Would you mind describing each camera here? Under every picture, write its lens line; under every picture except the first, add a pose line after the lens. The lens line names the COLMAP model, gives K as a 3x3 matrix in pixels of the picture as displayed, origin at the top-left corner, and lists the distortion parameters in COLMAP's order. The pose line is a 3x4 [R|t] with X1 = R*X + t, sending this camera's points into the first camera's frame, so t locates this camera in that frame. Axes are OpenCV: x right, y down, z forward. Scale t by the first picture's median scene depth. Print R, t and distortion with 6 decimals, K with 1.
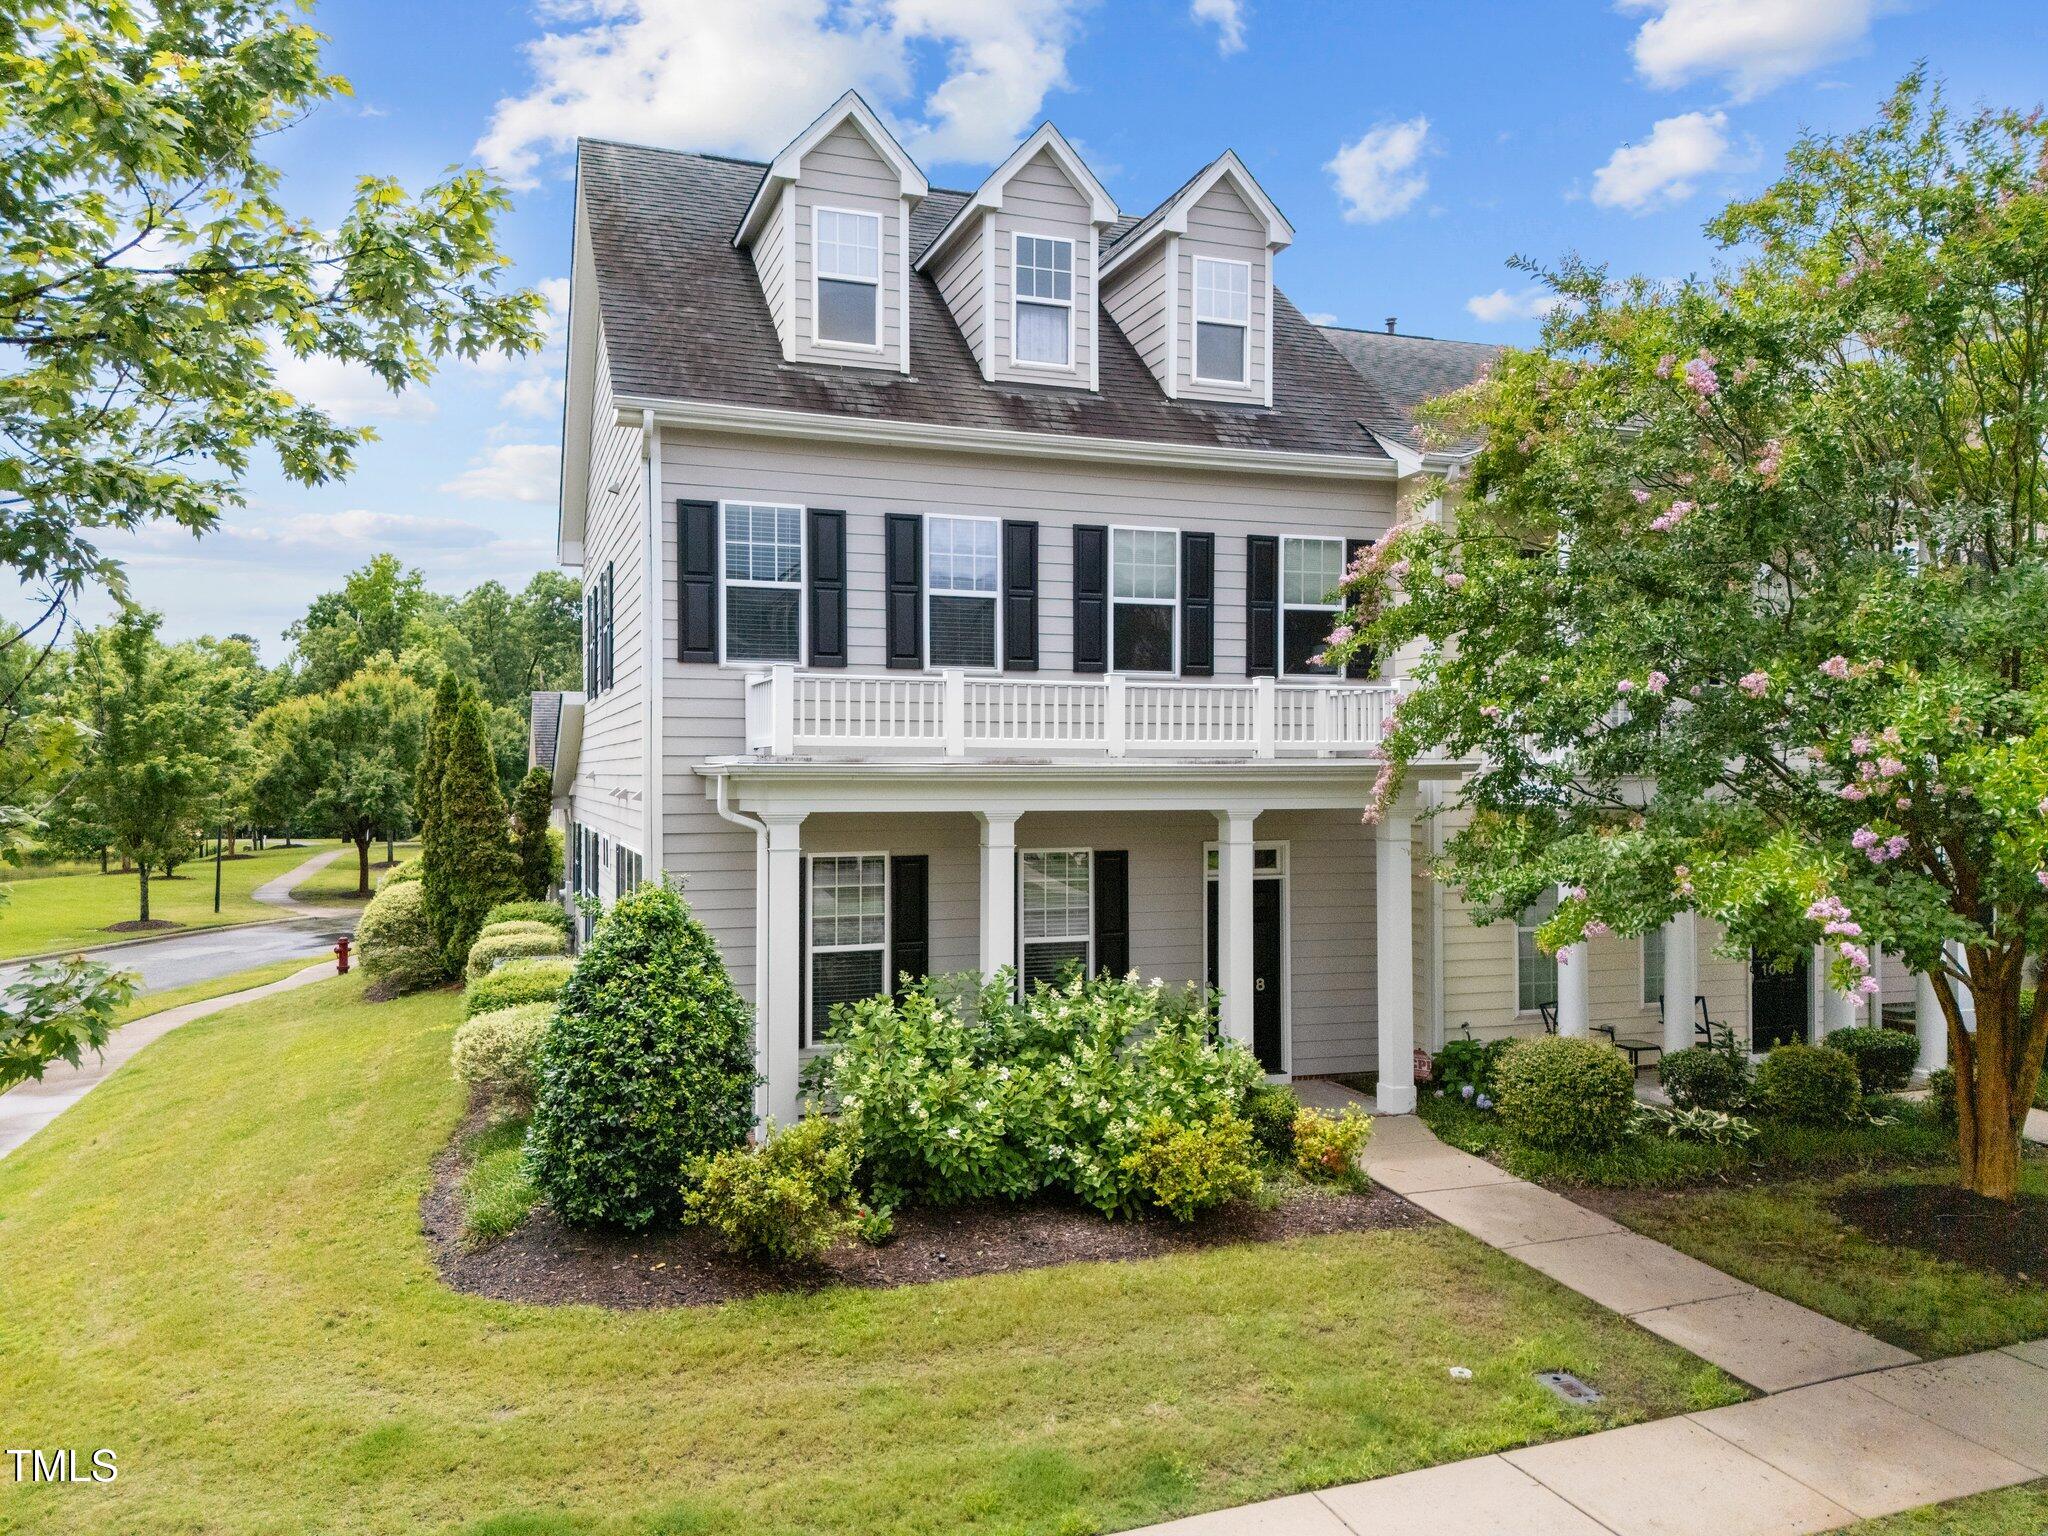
lens RADIAL K [[1510.8, 0, 1029.4], [0, 1510.8, 765.4], [0, 0, 1]] dist [0.060886, -0.047877]
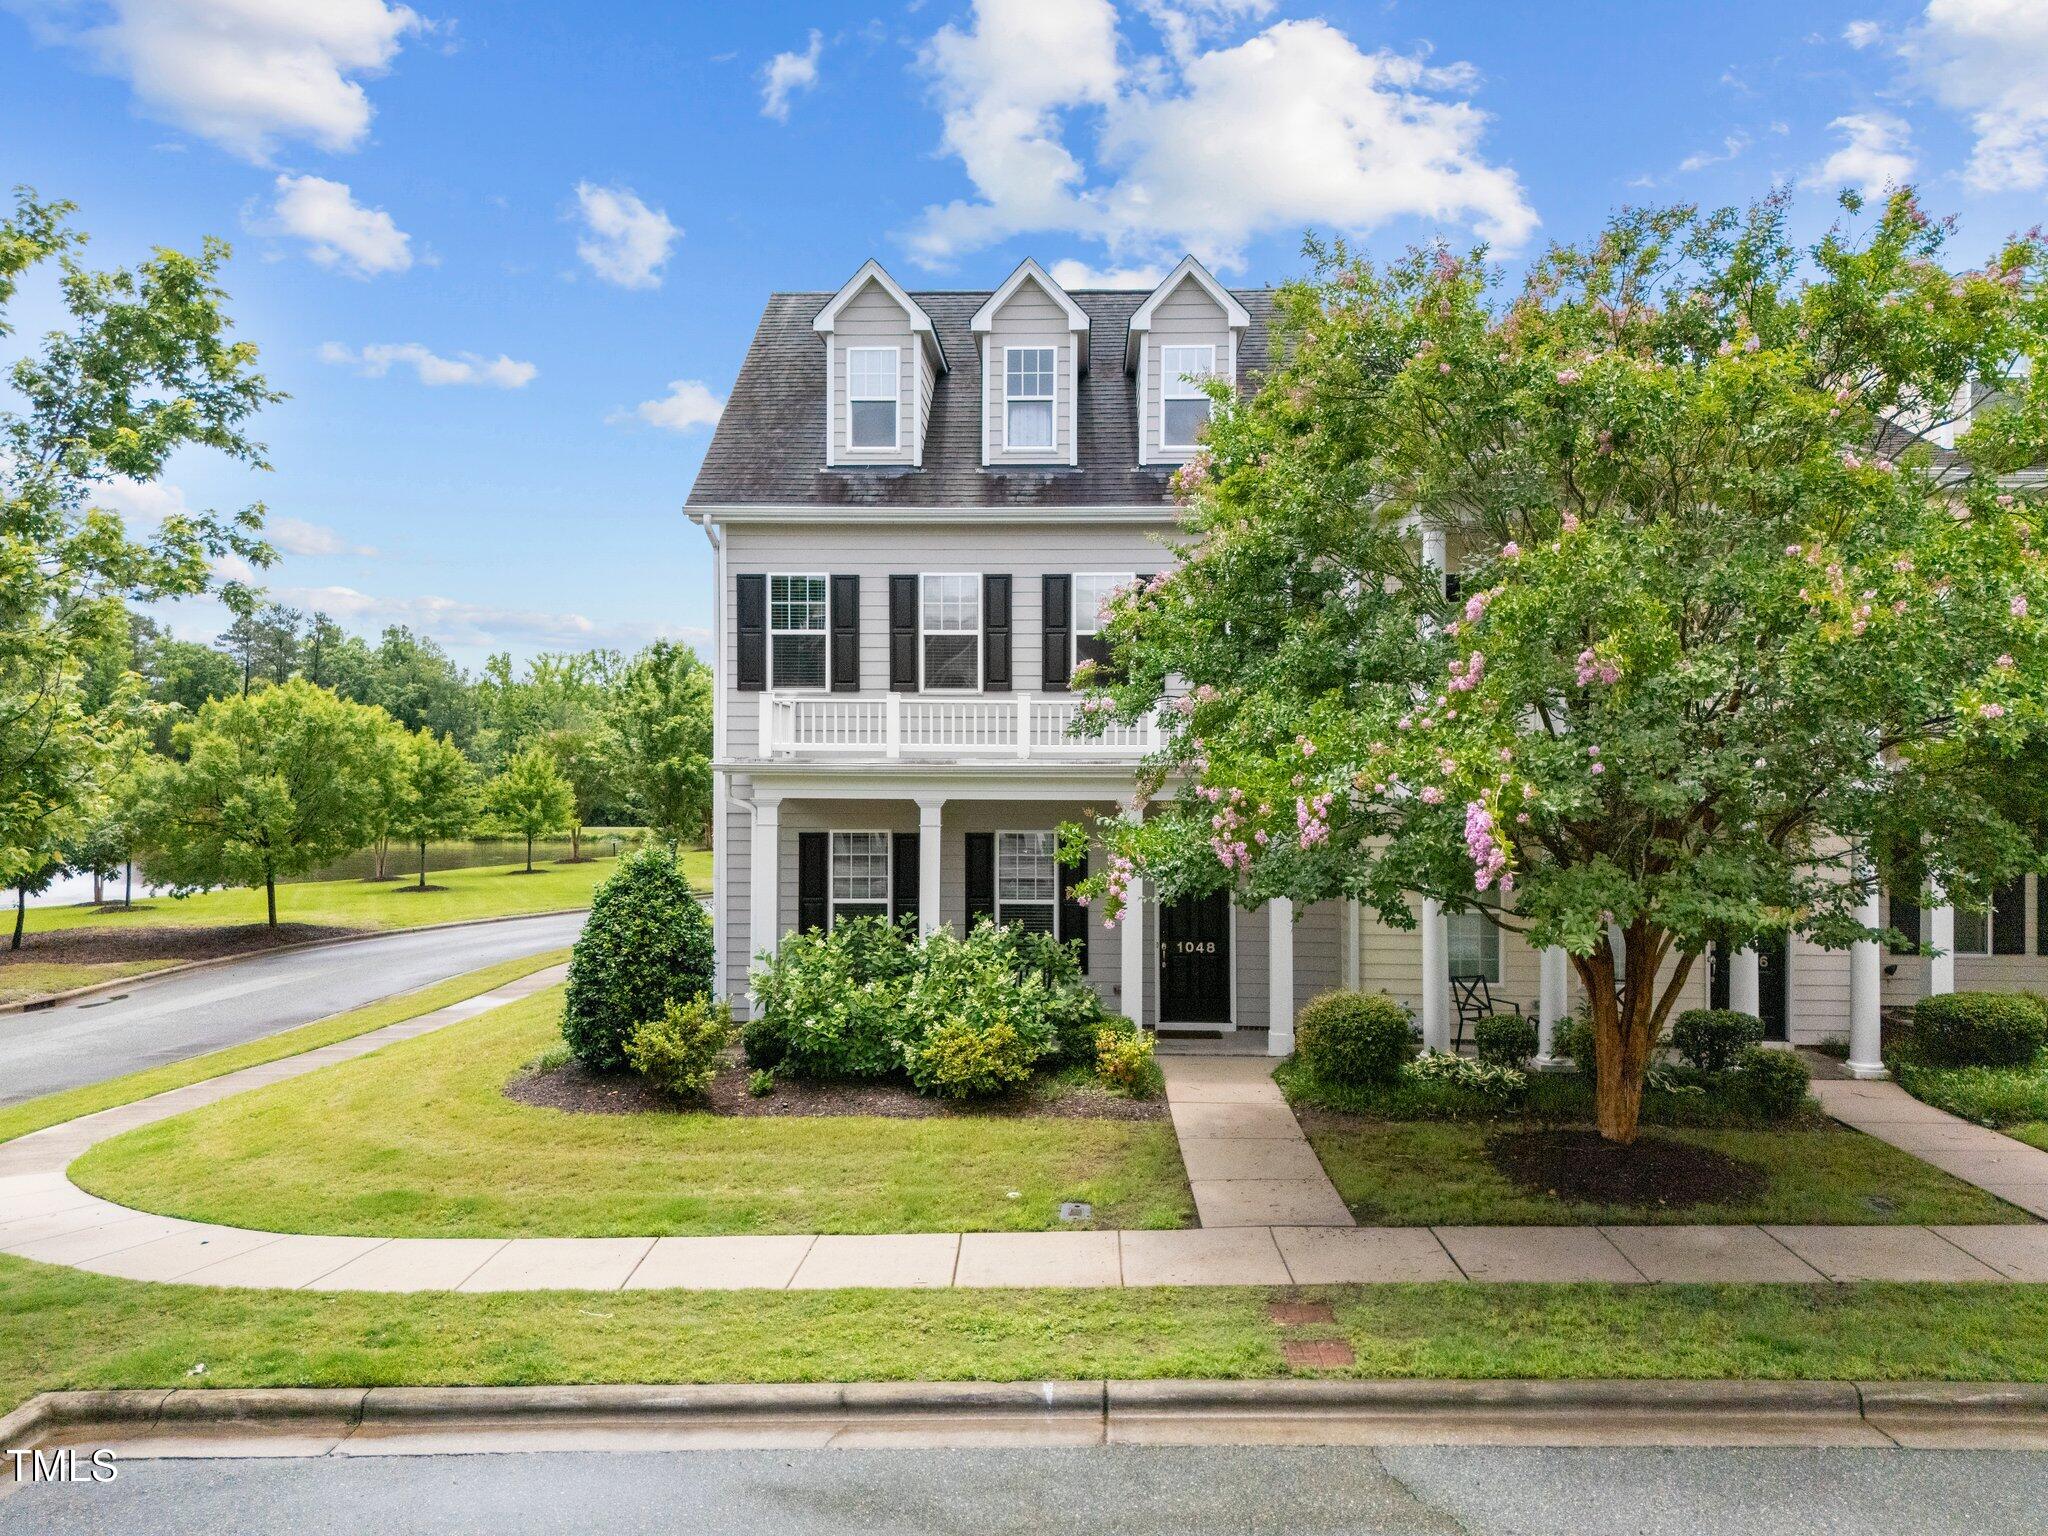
lens RADIAL K [[1510.8, 0, 1026.9], [0, 1510.8, 770.0], [0, 0, 1]] dist [0.060886, -0.047877]
pose [[0.926740, 0.002807, -0.375693, 0.632422], [-0.001681, 0.999993, 0.003327, 0.000110], [0.375700, -0.002452, 0.926738, -0.226787]]
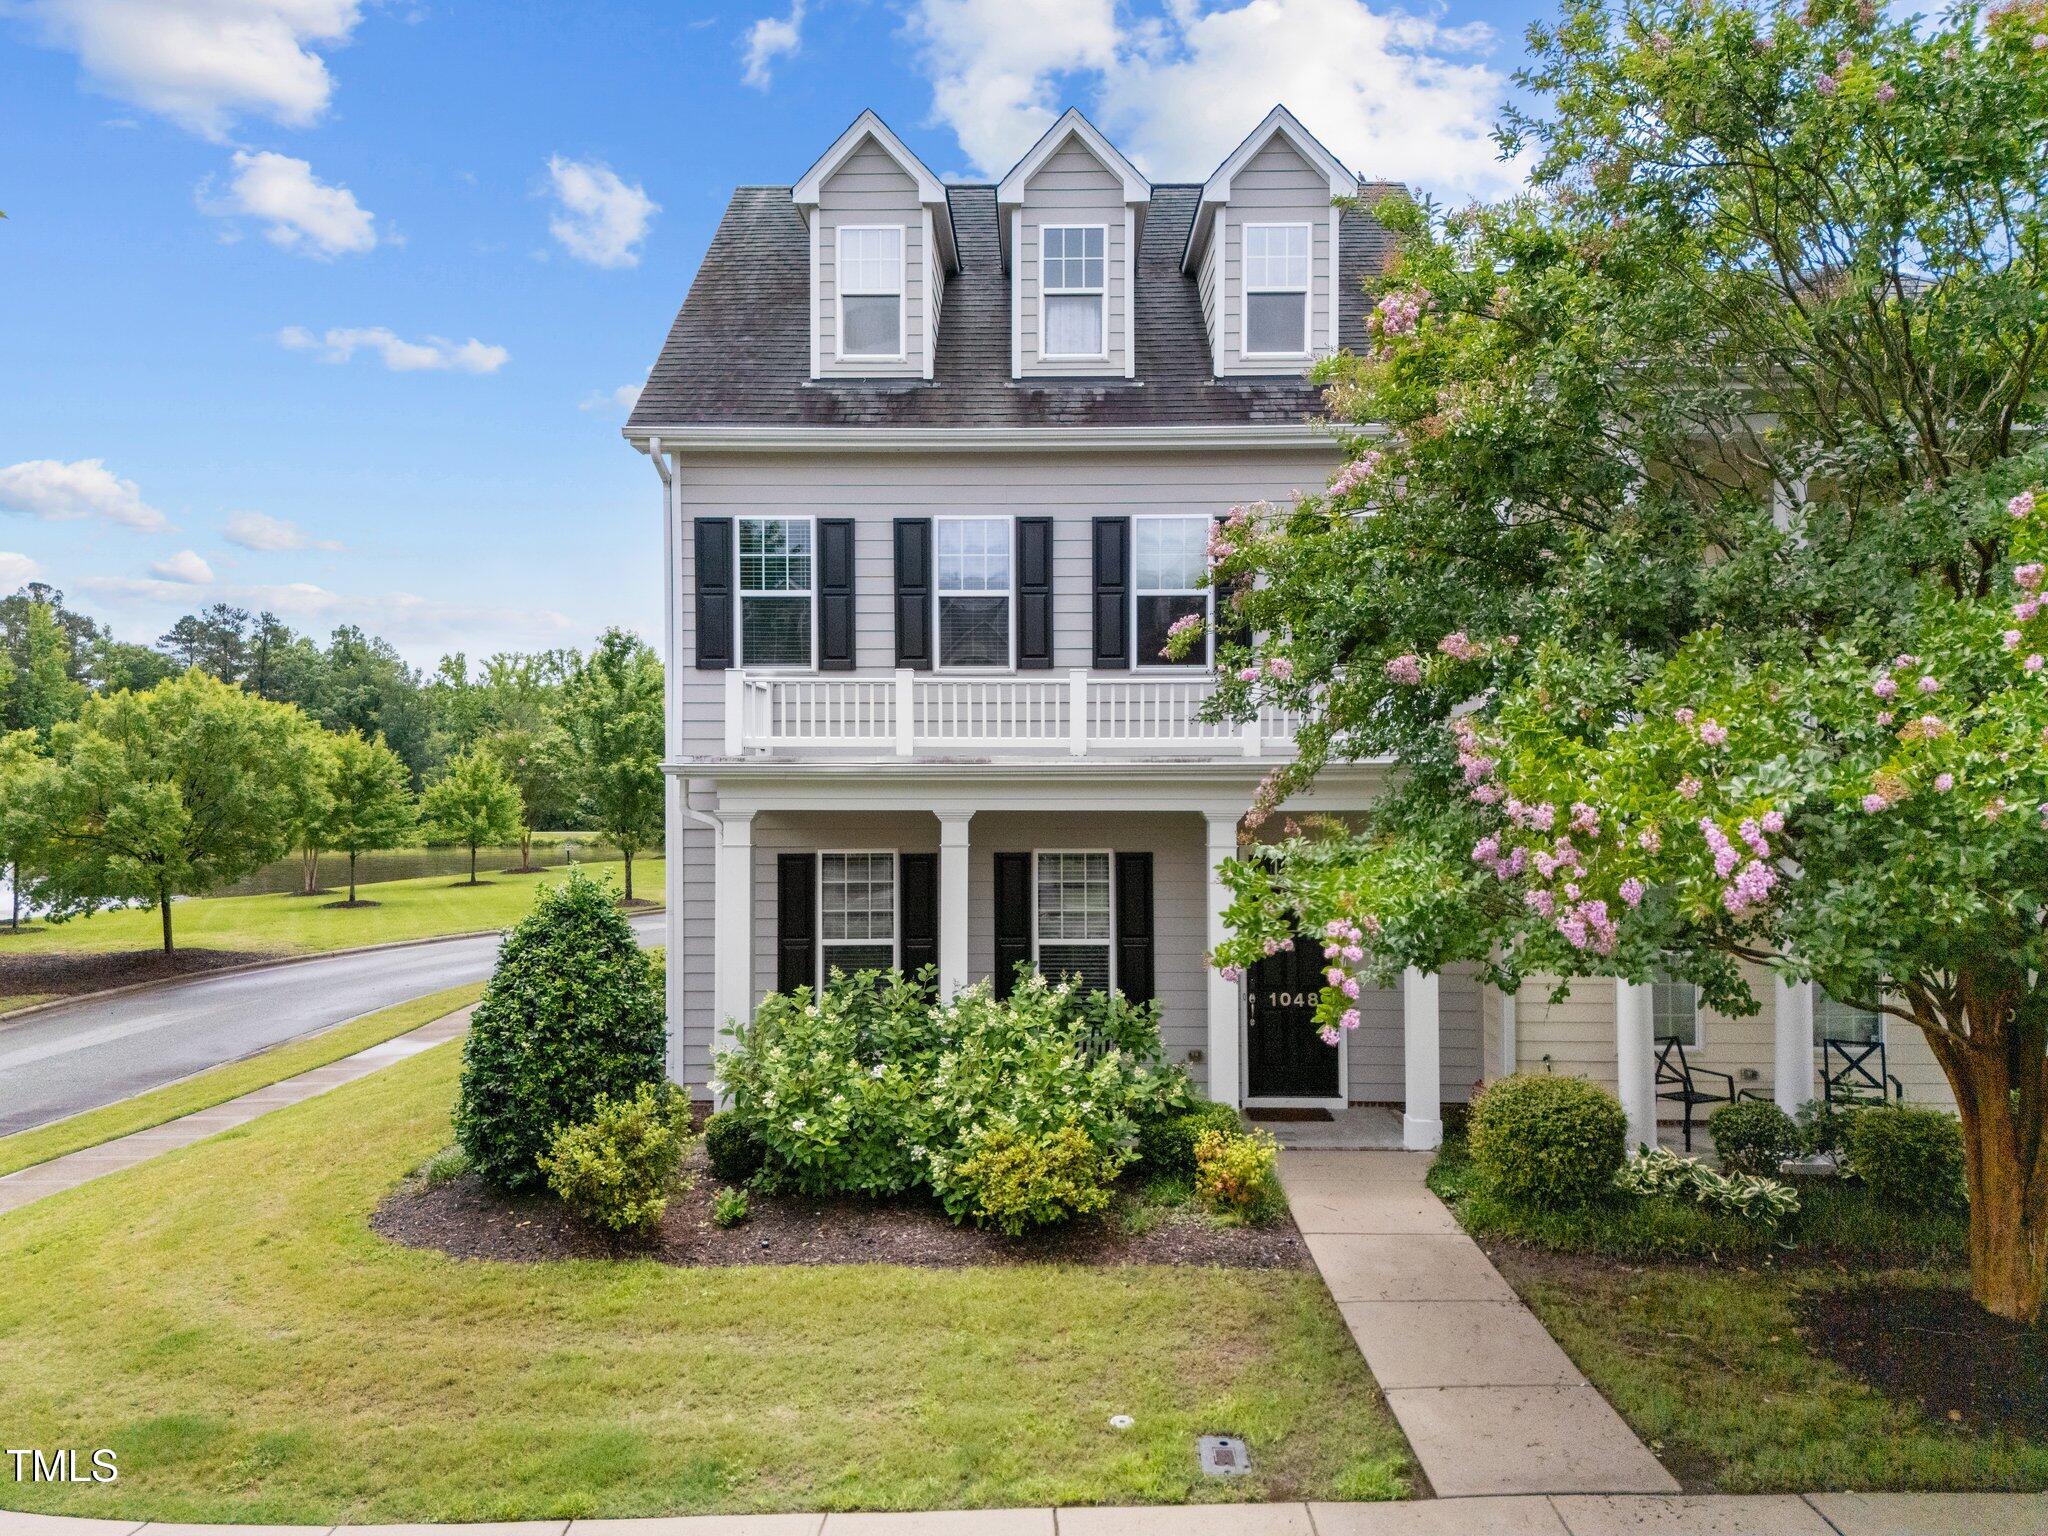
lens RADIAL K [[1510.8, 0, 1024.8], [0, 1510.8, 767.4], [0, 0, 1]] dist [0.060886, -0.047877]
pose [[0.935139, -0.002690, -0.354271, 0.428293], [0.003341, 0.999994, 0.001227, 0.000853], [0.354265, -0.002331, 0.935142, 0.092147]]
